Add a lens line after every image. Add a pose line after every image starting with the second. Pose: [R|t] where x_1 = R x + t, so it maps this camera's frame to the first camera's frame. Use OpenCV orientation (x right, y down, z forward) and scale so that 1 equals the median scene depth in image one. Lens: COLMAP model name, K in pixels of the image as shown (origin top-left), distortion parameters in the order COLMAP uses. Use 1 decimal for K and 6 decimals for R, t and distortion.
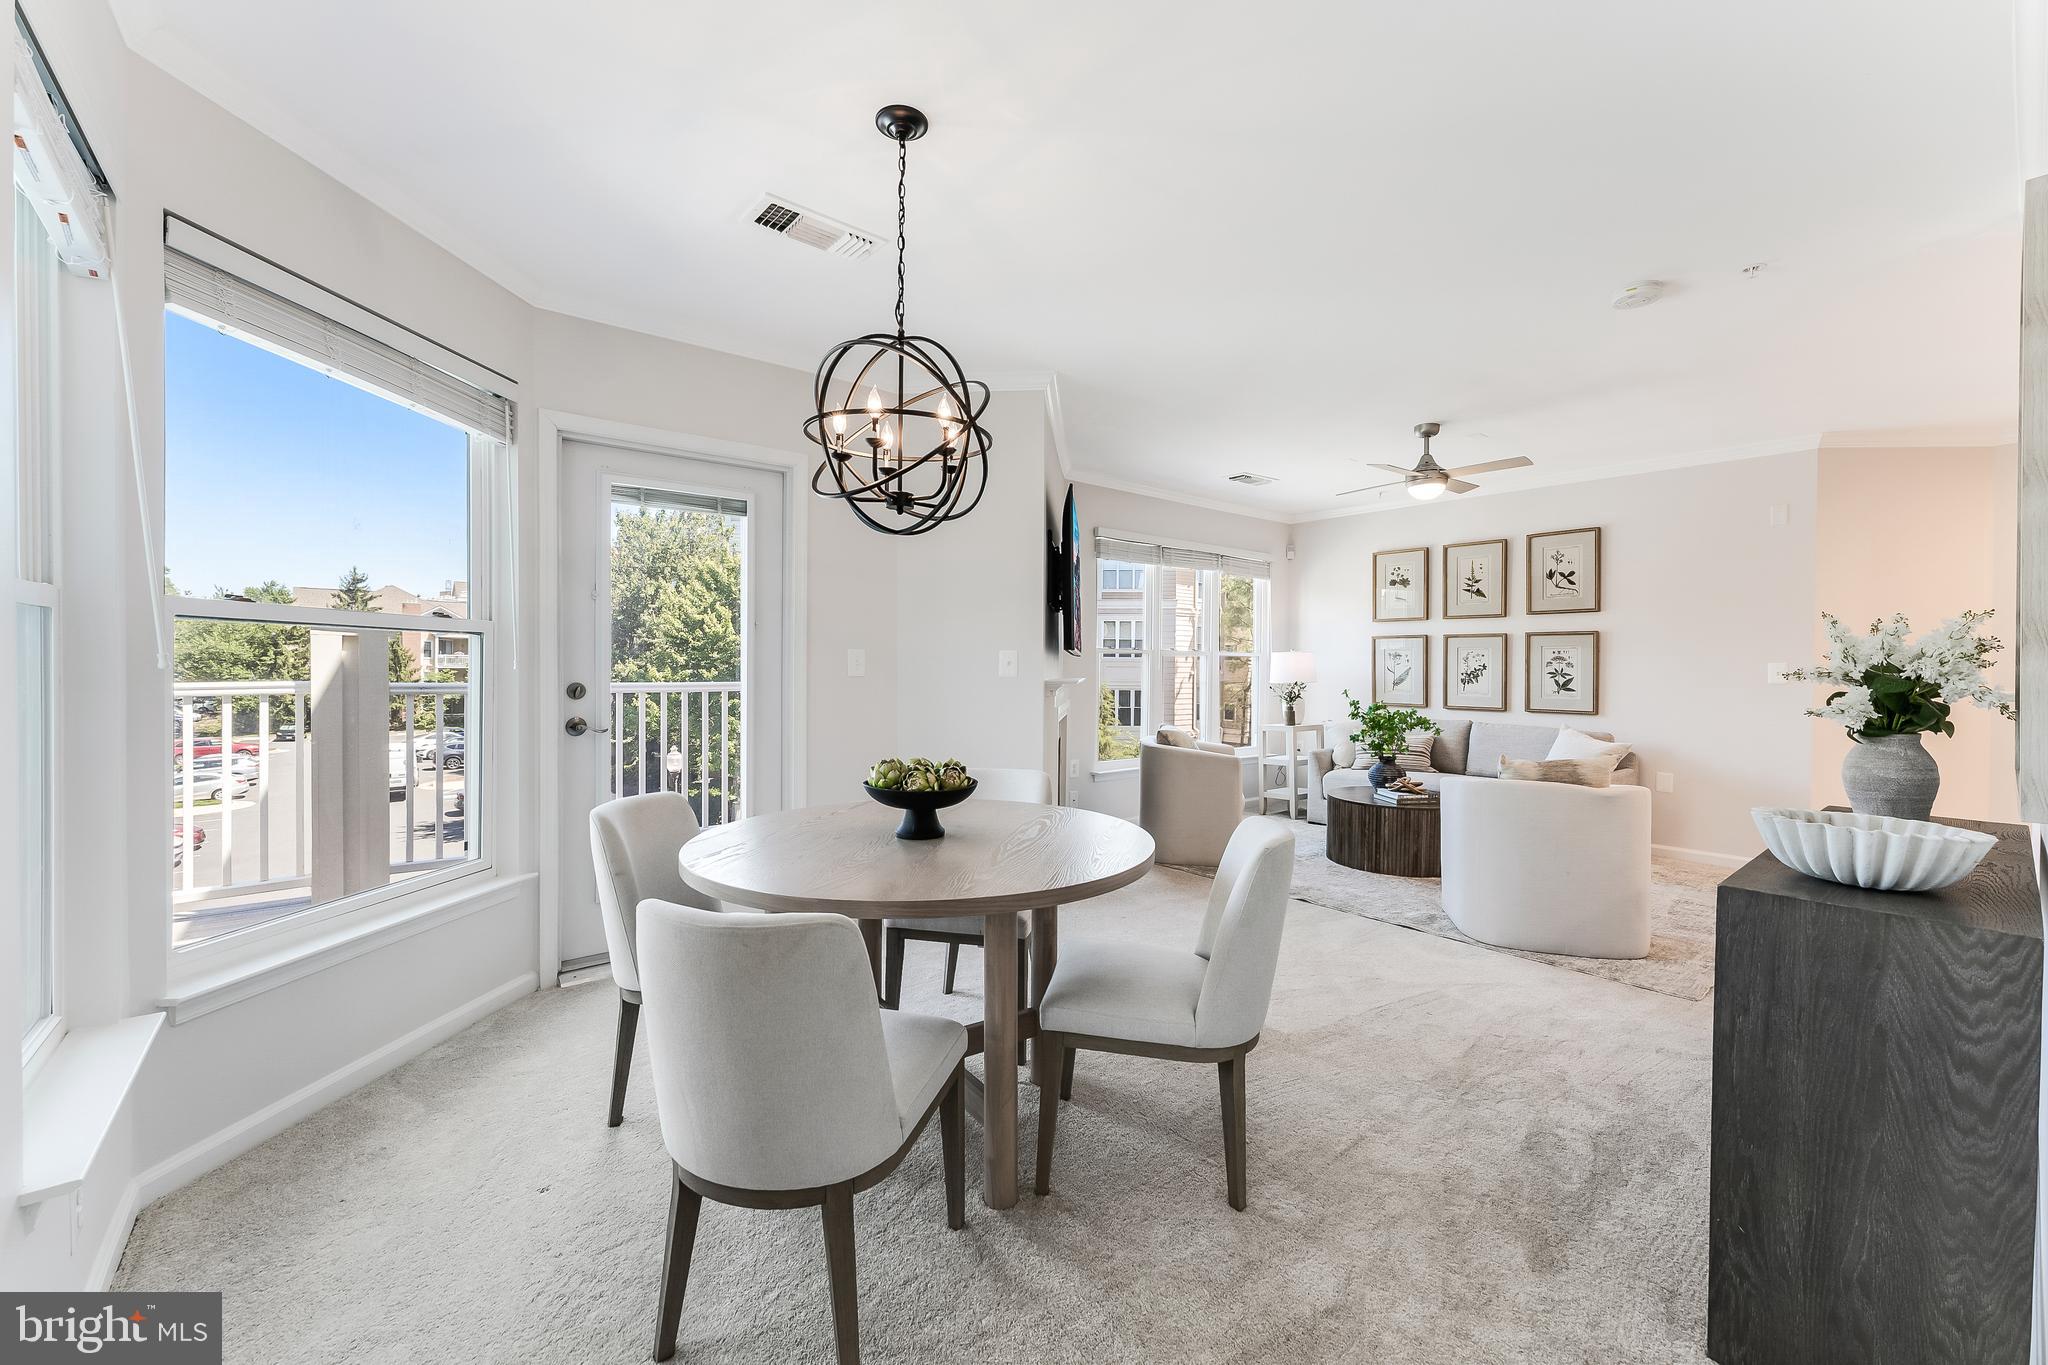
lens RADIAL K [[813.8, 0, 1032.0], [0, 813.8, 674.9], [0, 0, 1]] dist [-0.001852, -0.000125]
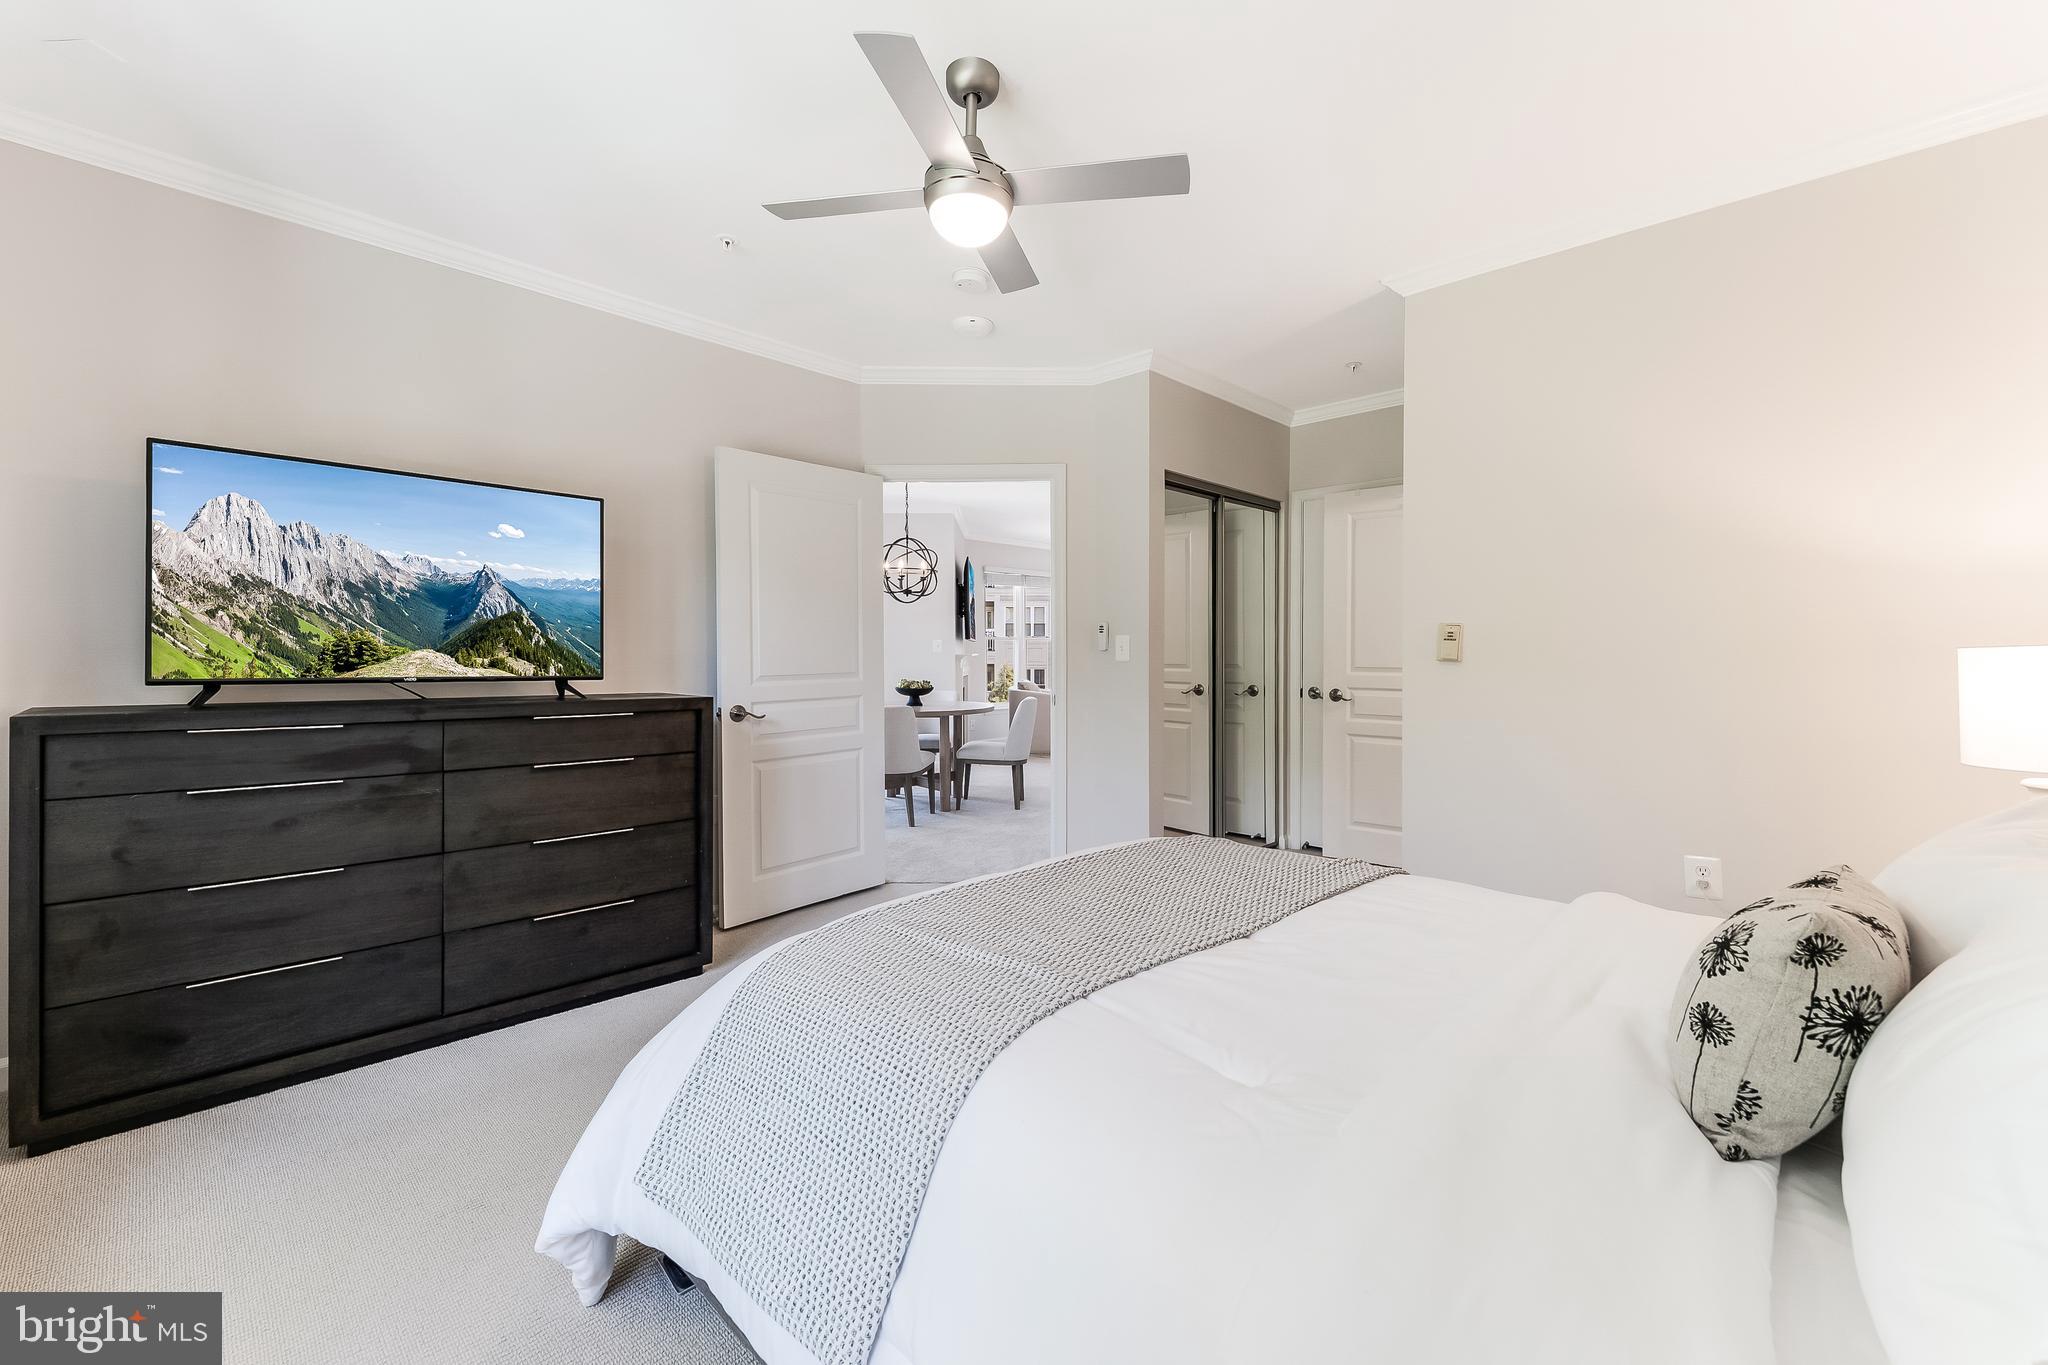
lens RADIAL K [[826.4, 0, 1032.8], [0, 826.4, 660.8], [0, 0, 1]] dist [0.000590, -0.000151]
pose [[0.993550, -0.013338, 0.112607, -0.017644], [0.013173, 0.999911, 0.002213, 0.014216], [-0.112626, -0.000716, 0.993637, -0.731293]]
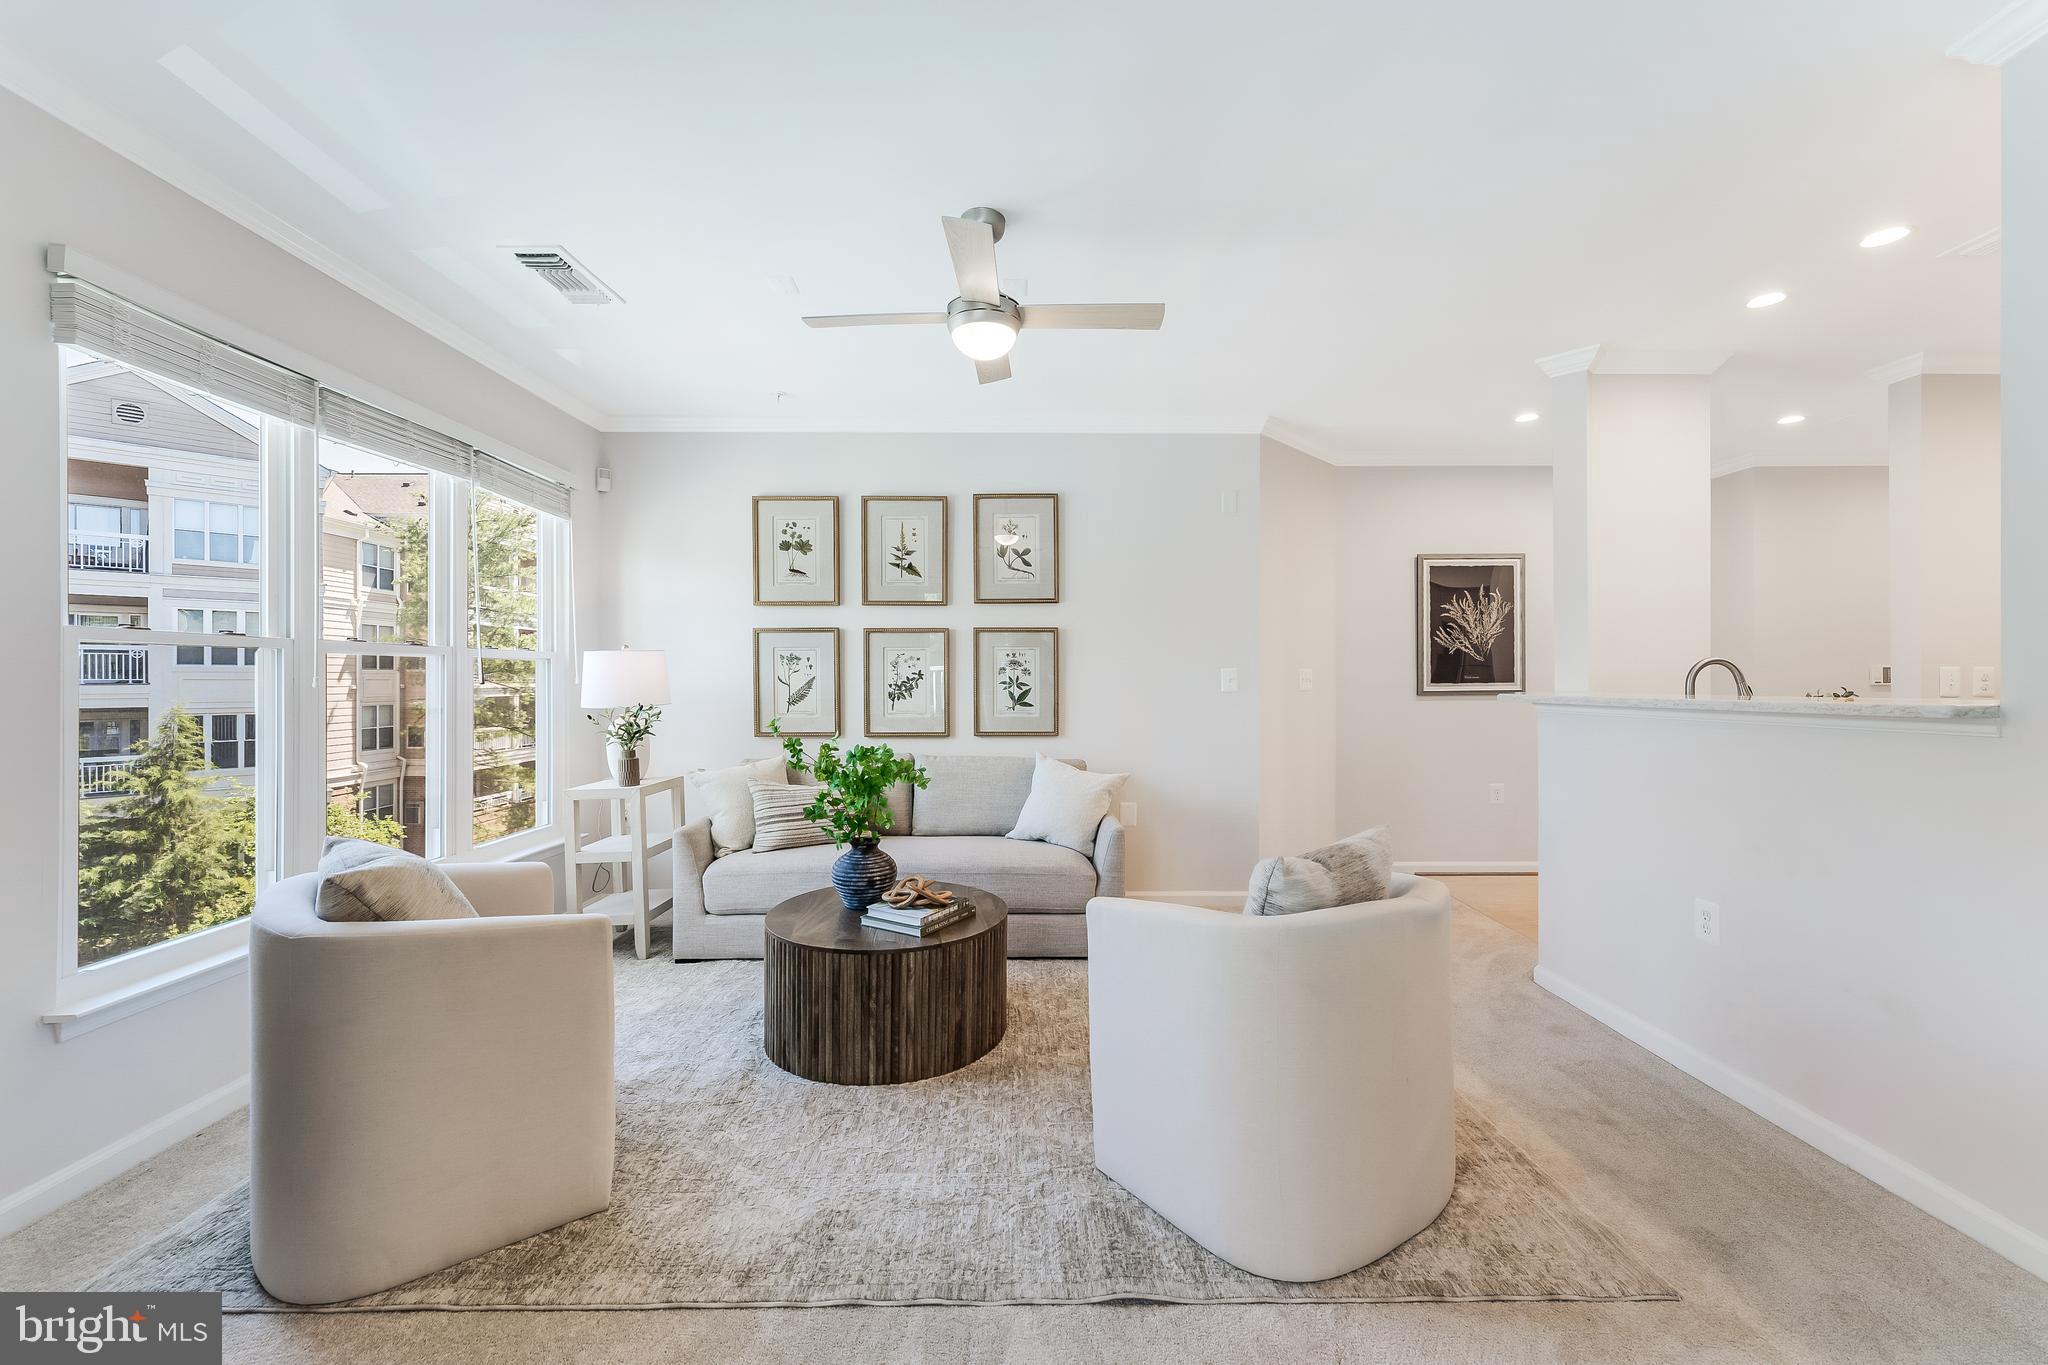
lens RADIAL K [[819.8, 0, 1029.4], [0, 819.8, 679.2], [0, 0, 1]] dist [0.000834, -0.000412]
pose [[0.630825, -0.010533, 0.775854, 0.069470], [0.015467, 0.999880, 0.000999, -0.005963], [-0.775771, 0.011369, 0.630912, 0.508205]]
